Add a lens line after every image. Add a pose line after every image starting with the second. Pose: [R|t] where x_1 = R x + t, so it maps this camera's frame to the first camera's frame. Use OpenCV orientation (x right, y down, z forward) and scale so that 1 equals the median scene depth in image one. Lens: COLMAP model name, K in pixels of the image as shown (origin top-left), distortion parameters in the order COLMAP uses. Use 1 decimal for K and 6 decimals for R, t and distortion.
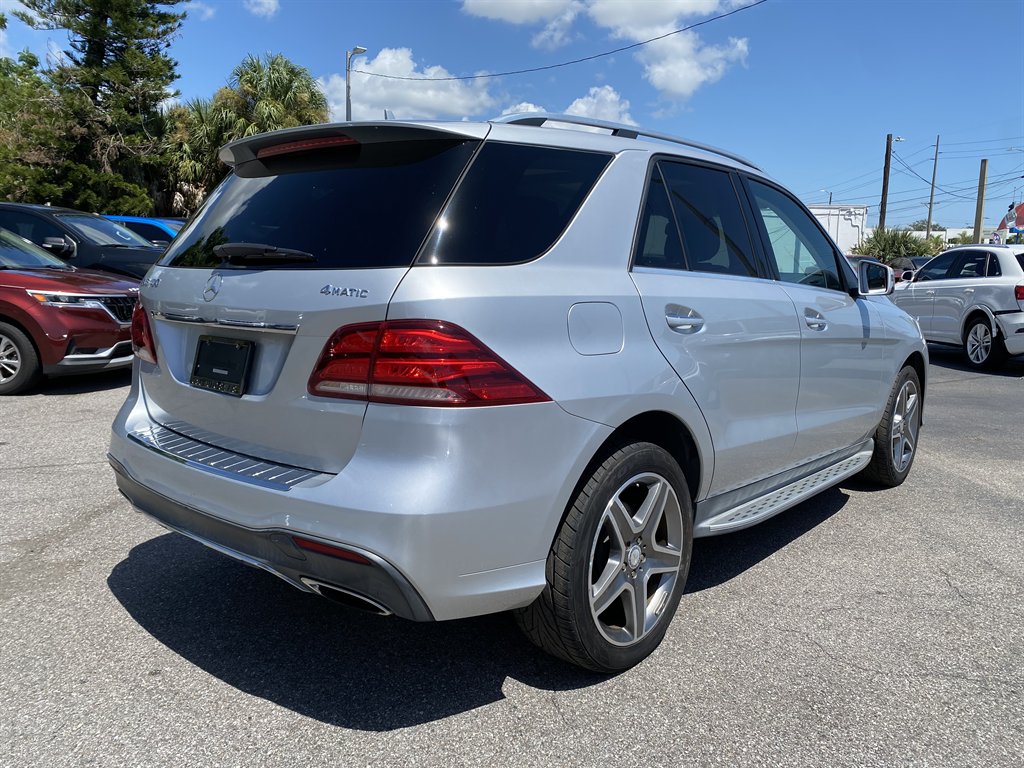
lens RADIAL K [[786.5, 0, 517.7], [0, 786.5, 385.1], [0, 0, 1]] dist [0.026162, -0.026896]
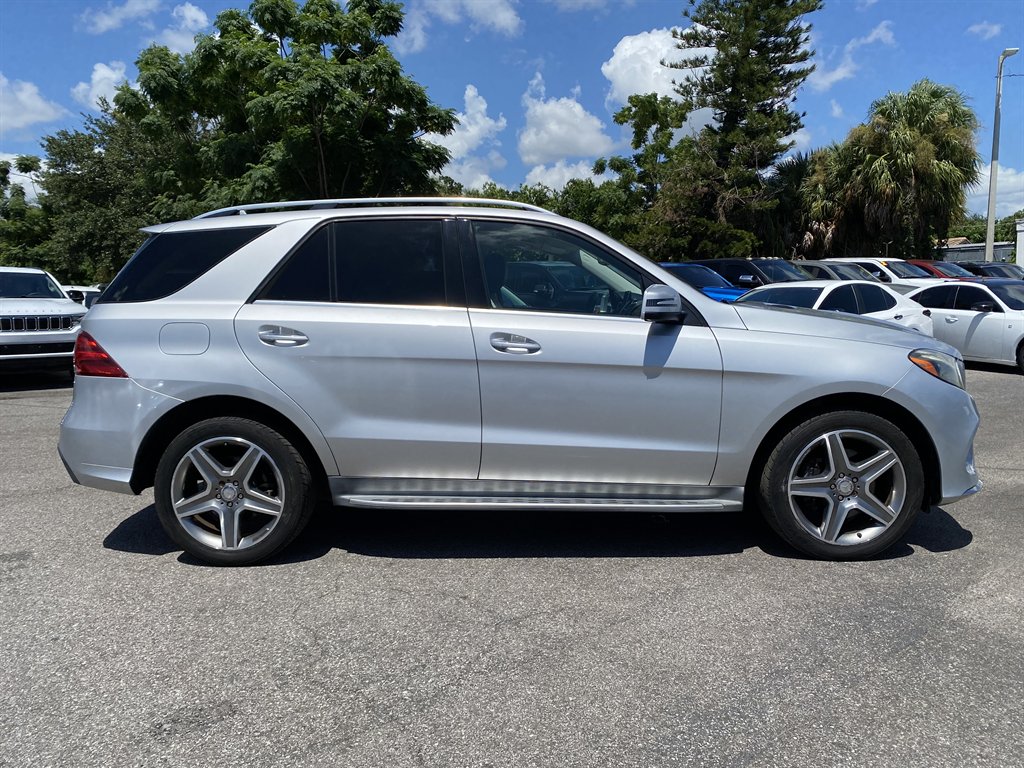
lens RADIAL K [[786.5, 0, 520.7], [0, 786.5, 378.3], [0, 0, 1]] dist [0.026162, -0.026896]
pose [[0.629481, 0.051092, -0.775334, 0.203661], [-0.090623, 0.995854, -0.007951, -0.004600], [0.771713, 0.075268, 0.631501, 0.056687]]
